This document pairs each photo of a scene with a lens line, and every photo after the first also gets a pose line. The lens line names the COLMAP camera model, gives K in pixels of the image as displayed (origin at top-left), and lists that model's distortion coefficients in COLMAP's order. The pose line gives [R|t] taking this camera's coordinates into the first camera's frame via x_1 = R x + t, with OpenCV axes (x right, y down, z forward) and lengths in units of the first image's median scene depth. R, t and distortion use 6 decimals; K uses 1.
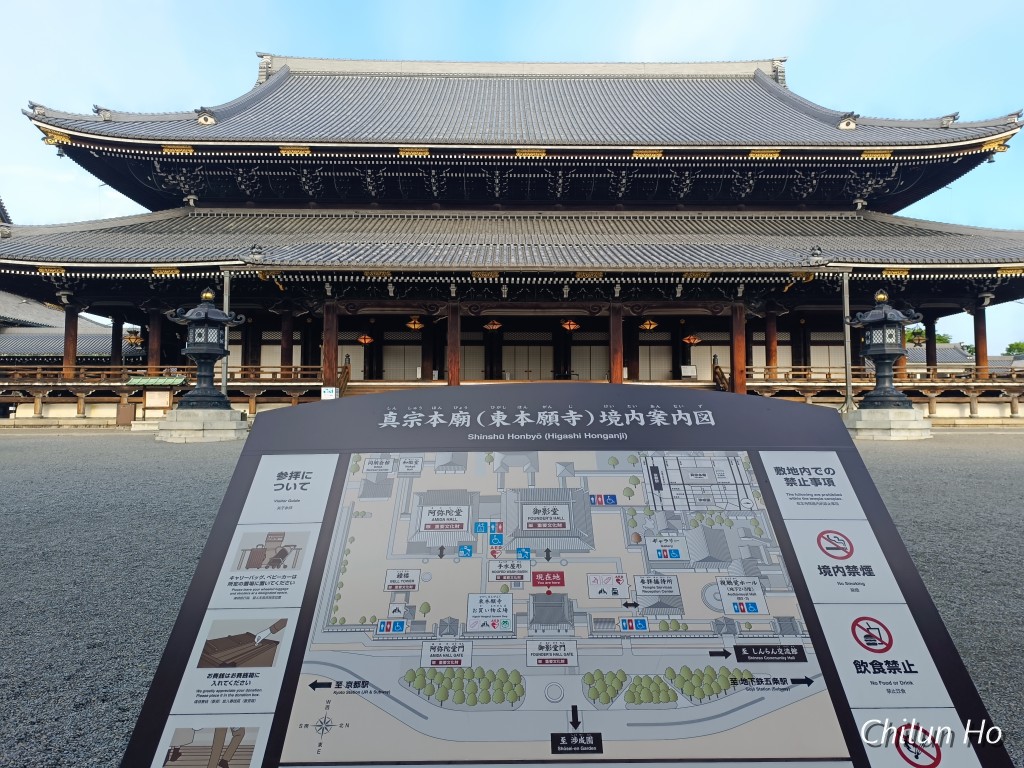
lens RADIAL K [[709.0, 0, 510.2], [0, 709.0, 376.0], [0, 0, 1]] dist [0.029454, -0.039883]
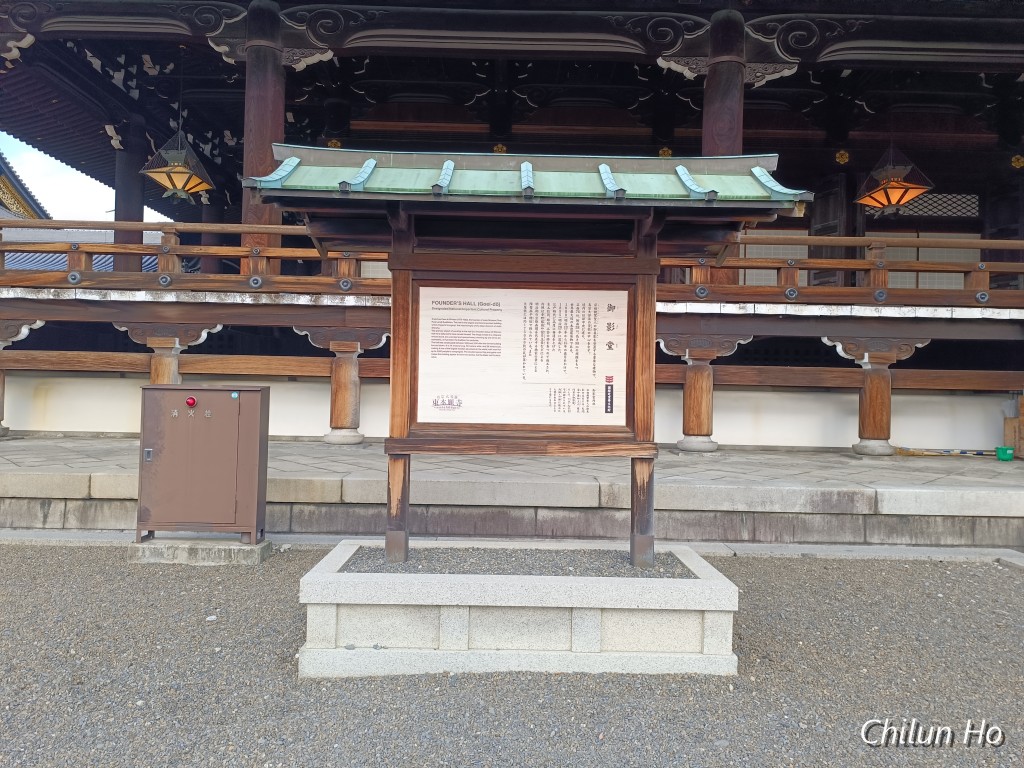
lens RADIAL K [[709.0, 0, 509.9], [0, 709.0, 386.6], [0, 0, 1]] dist [0.029454, -0.039883]
pose [[0.999726, 0.020654, -0.010997, -0.484307], [-0.020120, 0.998711, 0.046603, 0.031125], [0.011945, -0.046369, 0.998853, 0.872477]]
